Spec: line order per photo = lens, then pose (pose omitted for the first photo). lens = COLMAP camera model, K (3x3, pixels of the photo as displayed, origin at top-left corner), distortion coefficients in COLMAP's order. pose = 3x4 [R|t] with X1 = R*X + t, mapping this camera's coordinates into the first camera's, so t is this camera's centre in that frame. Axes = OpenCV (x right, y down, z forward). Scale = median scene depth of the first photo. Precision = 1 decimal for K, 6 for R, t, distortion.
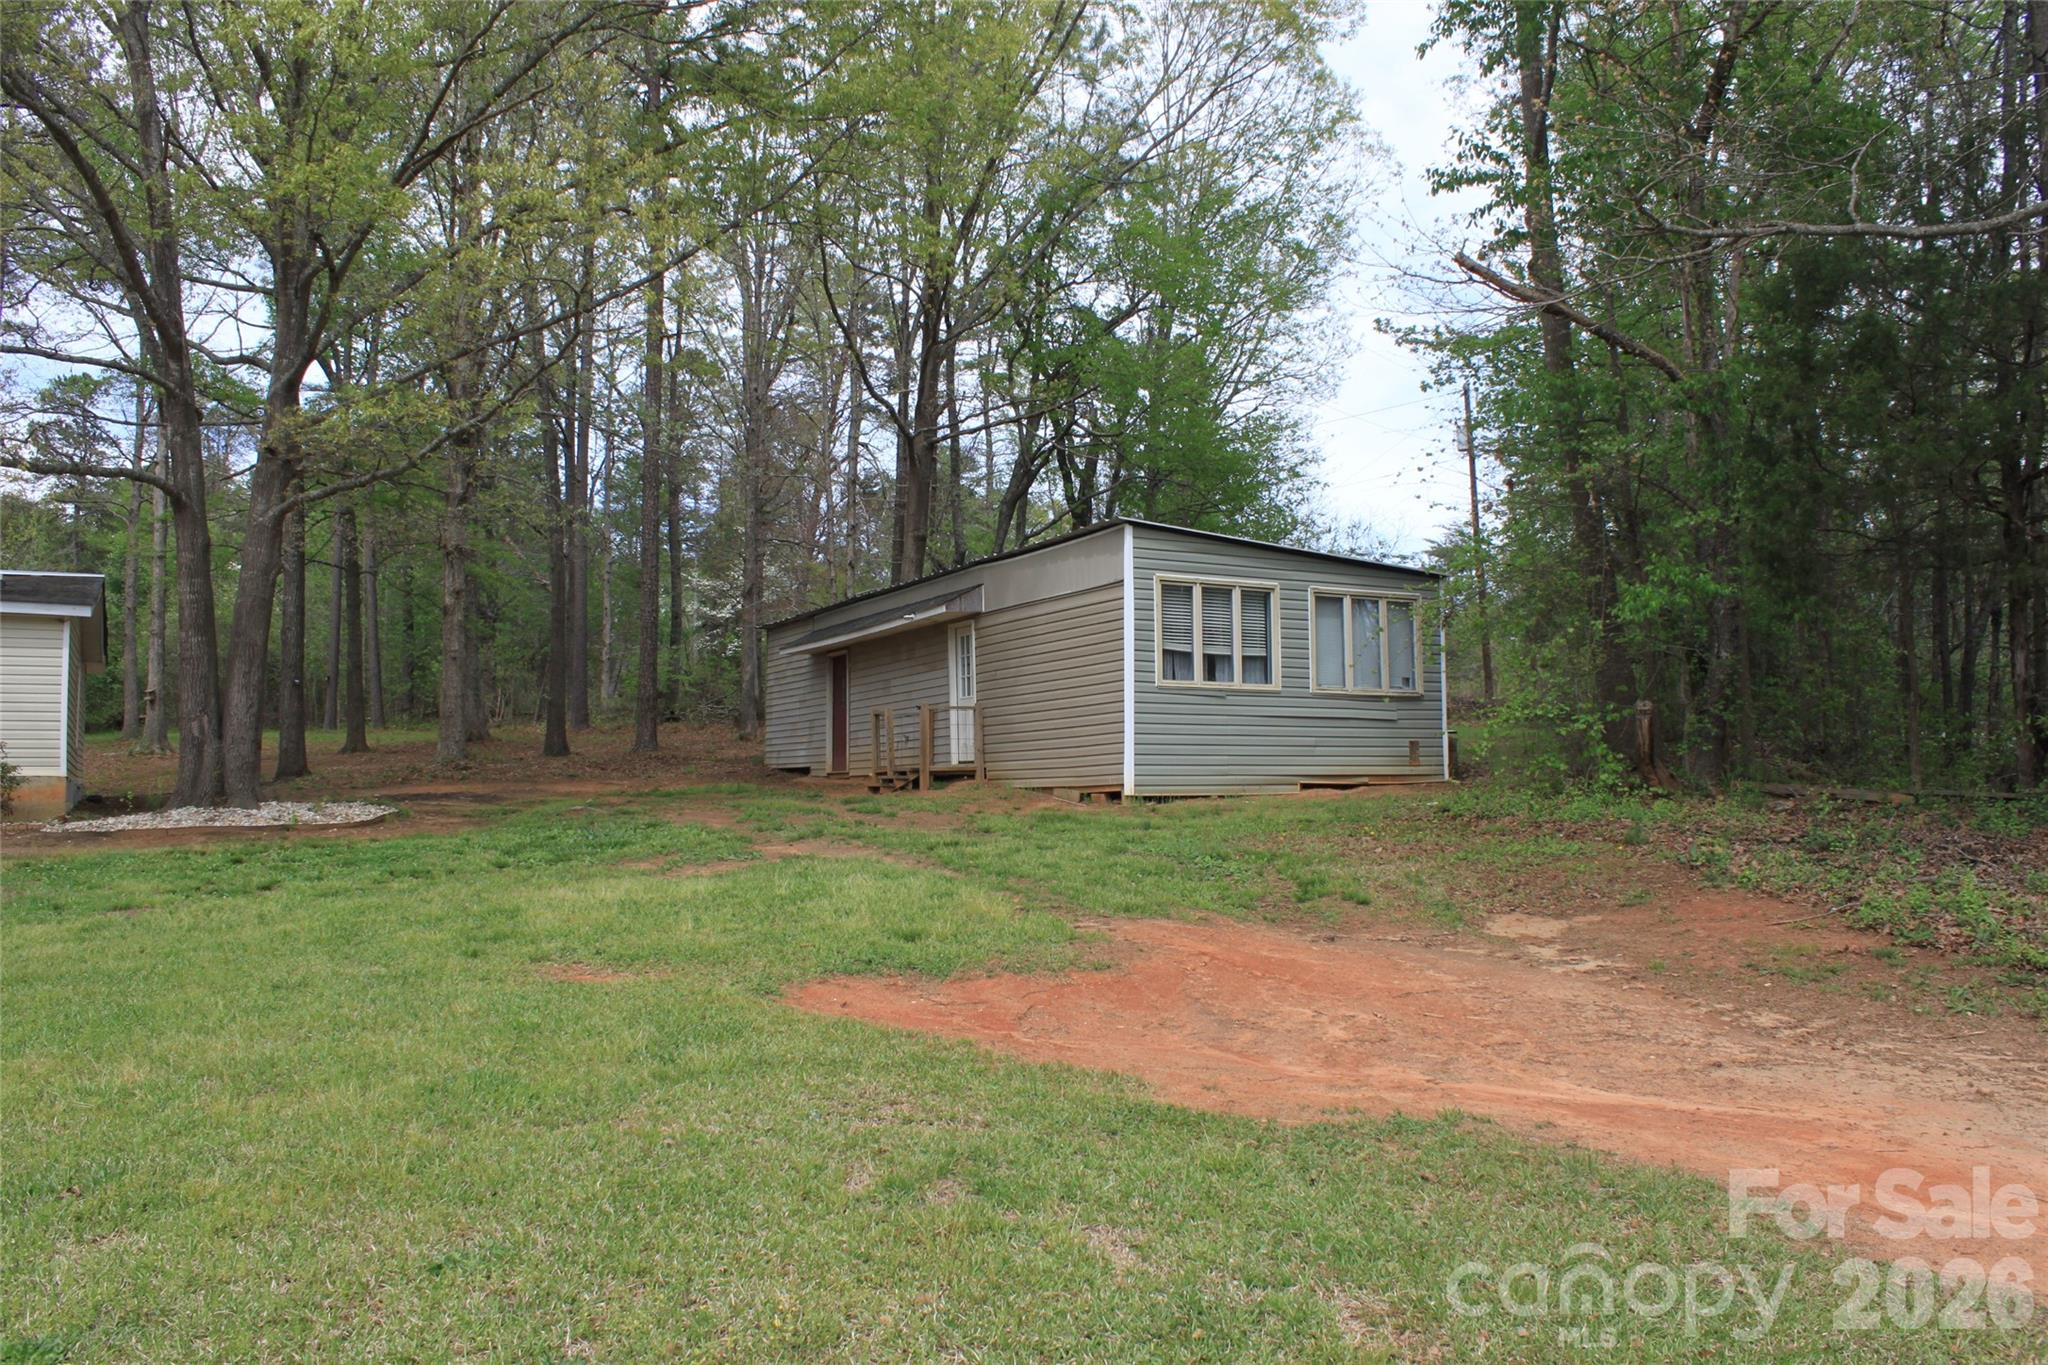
lens RADIAL K [[1669.5, 0, 1033.8], [0, 1669.5, 673.2], [0, 0, 1]] dist [-0.173300, 0.145076]
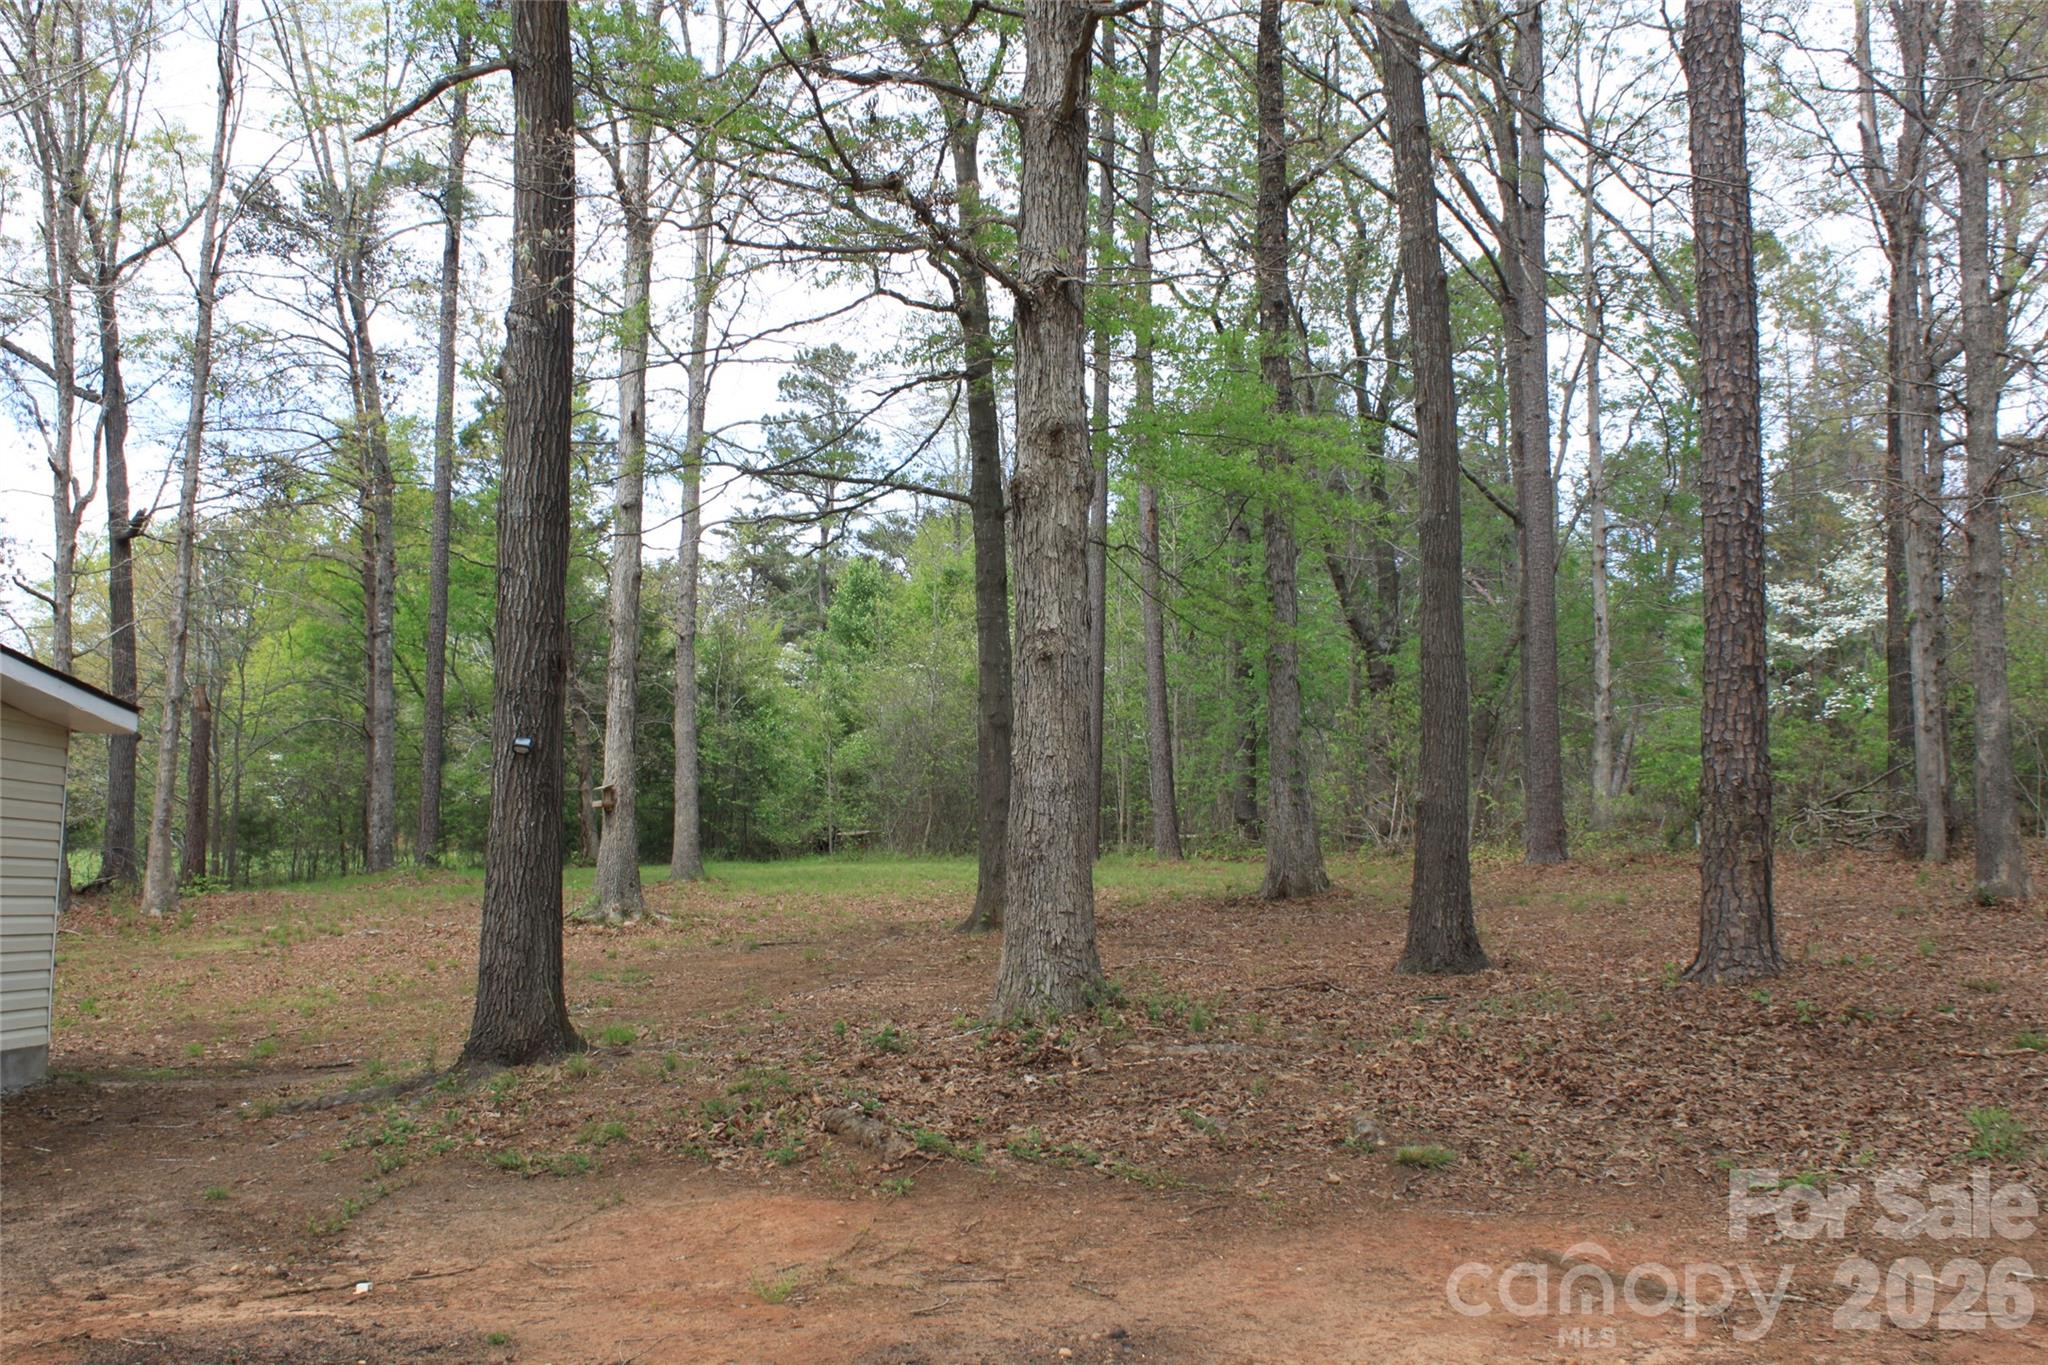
lens RADIAL K [[2217.9, 0, 1024.0], [0, 2217.9, 682.5], [0, 0, 1]] dist [-0.007000, -0.005529]
pose [[0.872782, -0.041069, -0.486379, -0.090344], [0.022666, 0.998789, -0.043663, 0.005504], [0.487583, 0.027084, 0.872656, 0.348962]]
